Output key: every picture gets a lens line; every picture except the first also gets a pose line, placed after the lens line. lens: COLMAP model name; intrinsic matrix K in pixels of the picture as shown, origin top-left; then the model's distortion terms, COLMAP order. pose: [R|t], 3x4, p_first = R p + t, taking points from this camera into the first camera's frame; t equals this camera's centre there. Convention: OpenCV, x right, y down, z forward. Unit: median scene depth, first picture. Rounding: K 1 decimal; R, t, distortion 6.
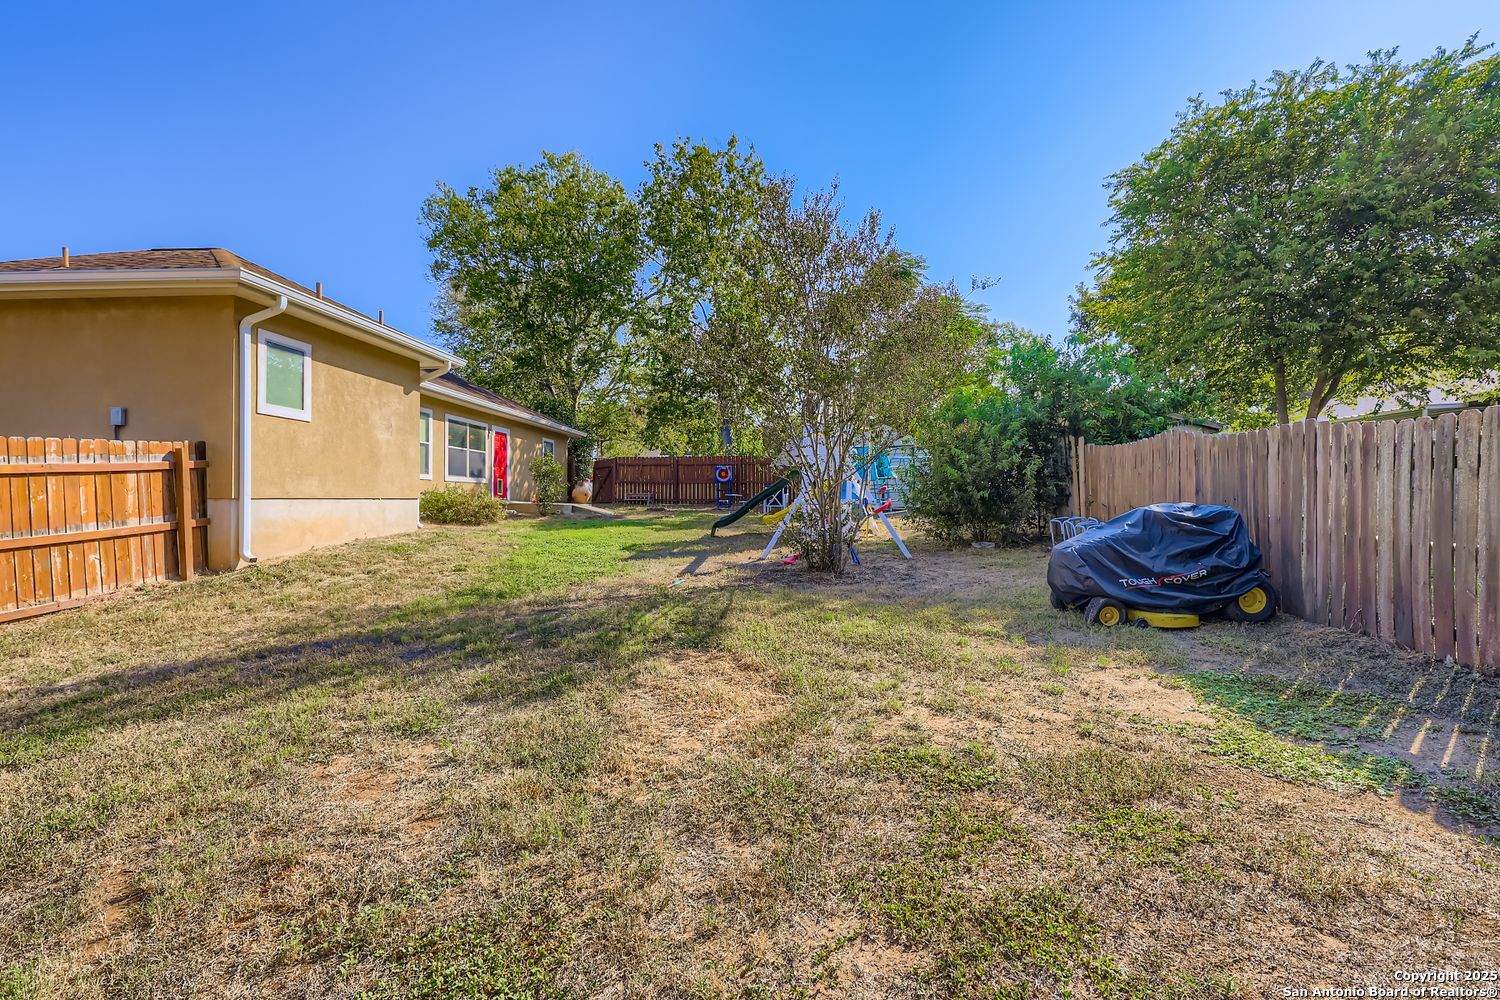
lens RADIAL K [[676.8, 0, 750.0], [0, 676.8, 500.0], [0, 0, 1]] dist [0.003869, 0.000450]
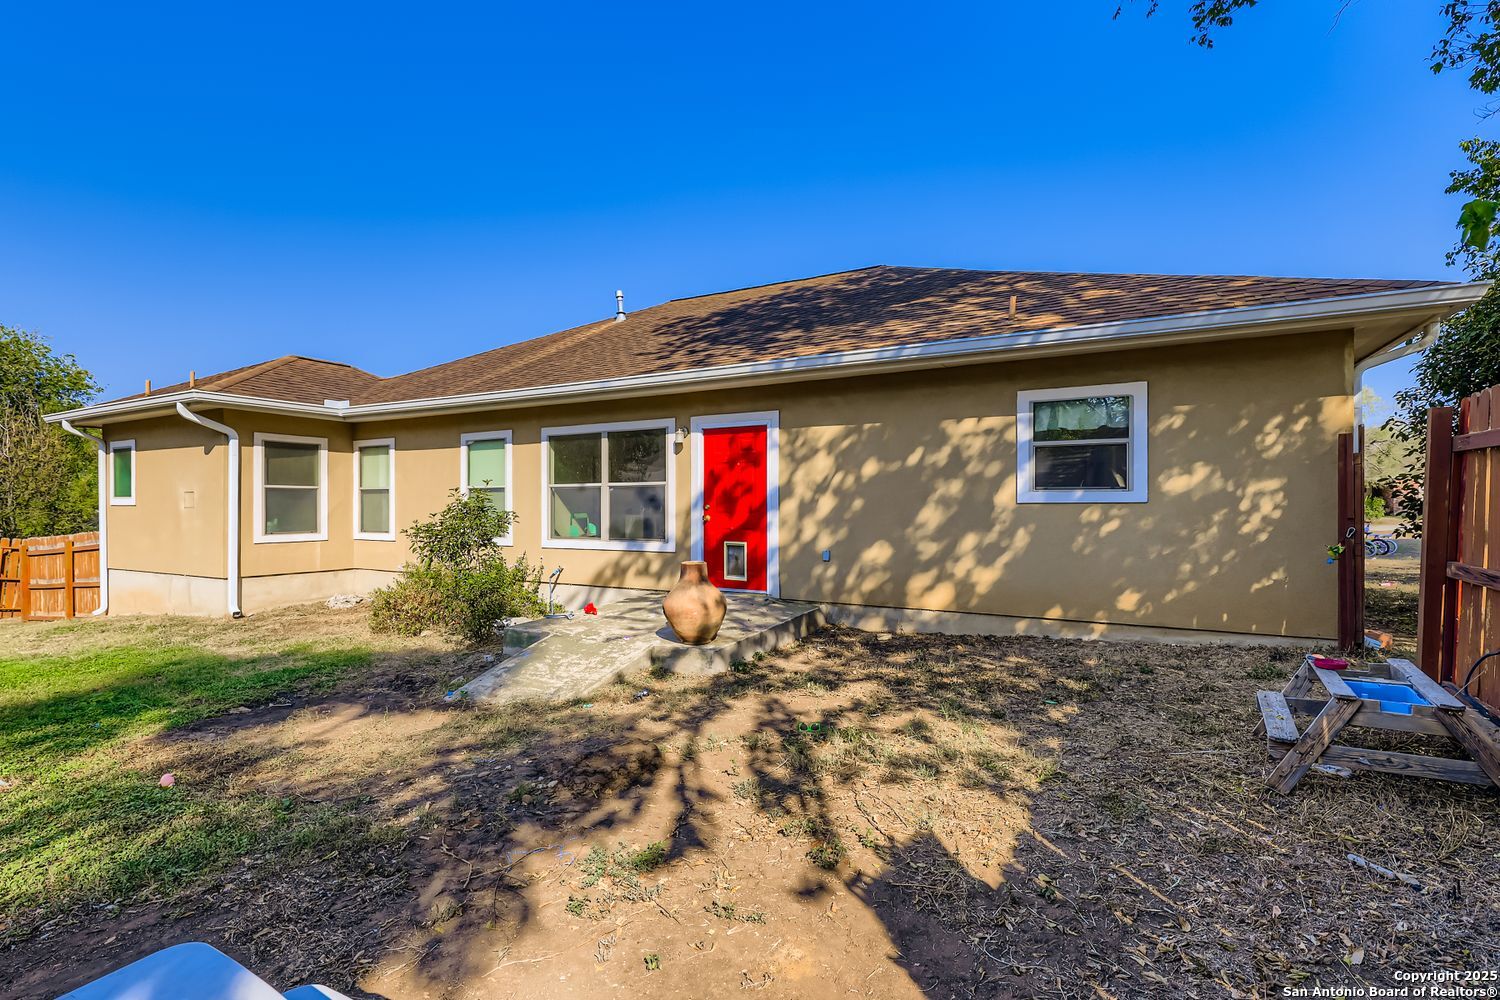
lens RADIAL K [[676.8, 0, 750.0], [0, 676.8, 500.0], [0, 0, 1]] dist [0.003869, 0.000450]
pose [[-0.380040, -0.010900, -0.924906, 0.008619], [0.006417, 0.999875, -0.014420, -0.060931], [0.924948, -0.011415, -0.379923, 1.436648]]
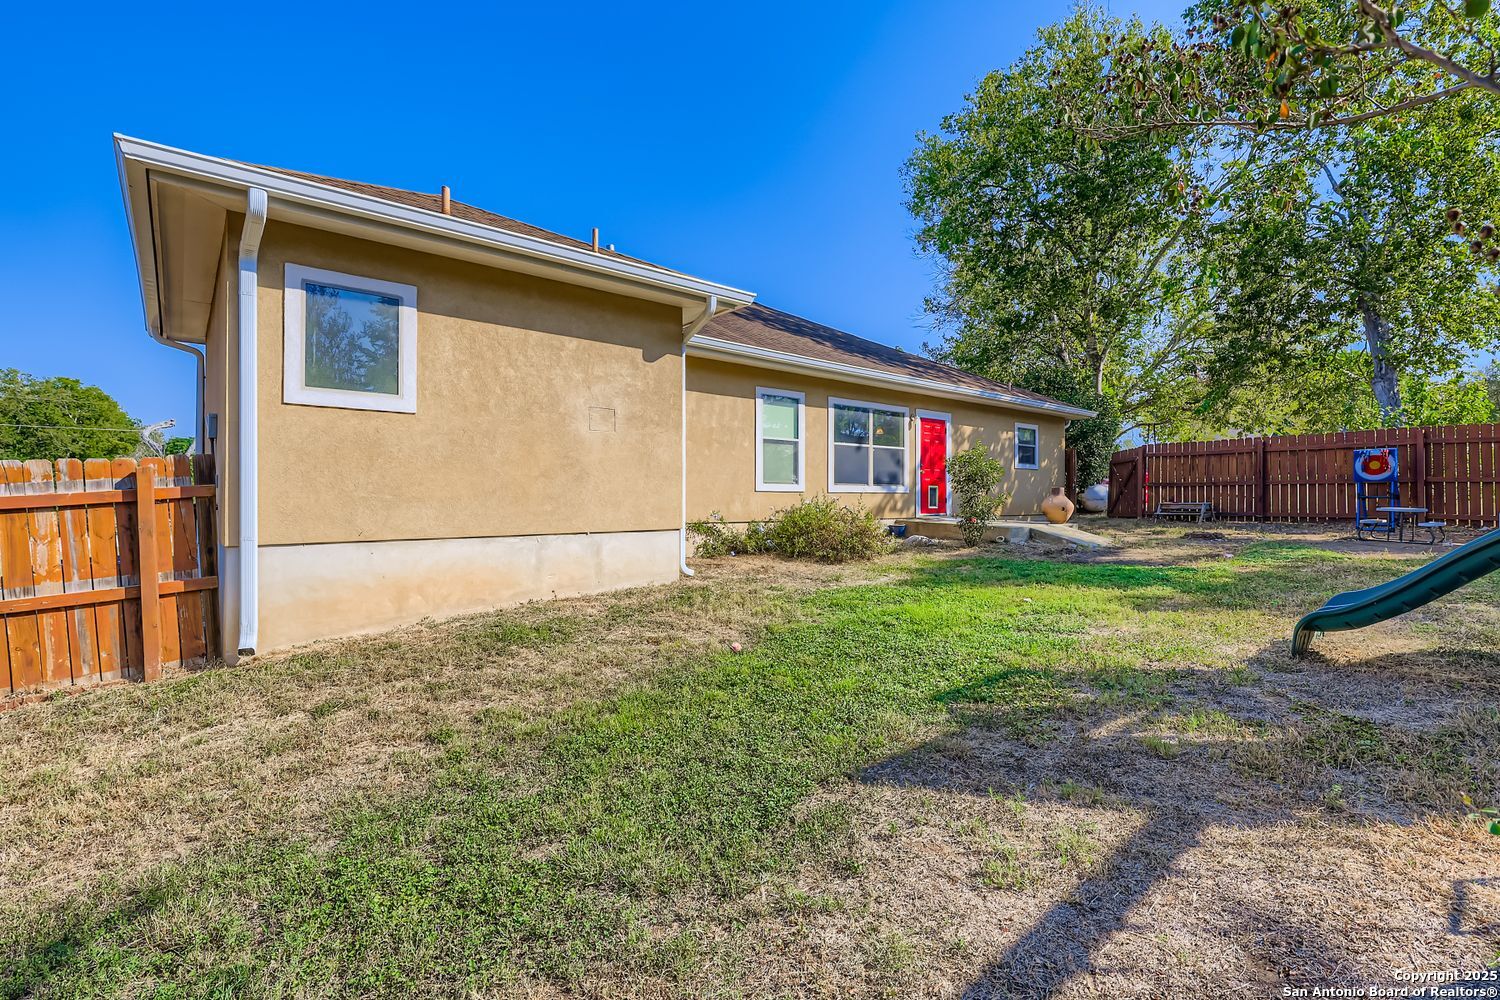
lens RADIAL K [[676.8, 0, 750.0], [0, 676.8, 500.0], [0, 0, 1]] dist [0.003869, 0.000450]
pose [[0.697136, -0.000852, -0.716938, -0.001411], [0.002917, 0.999994, 0.001648, -0.022307], [0.716933, -0.003240, 0.697135, 0.468917]]
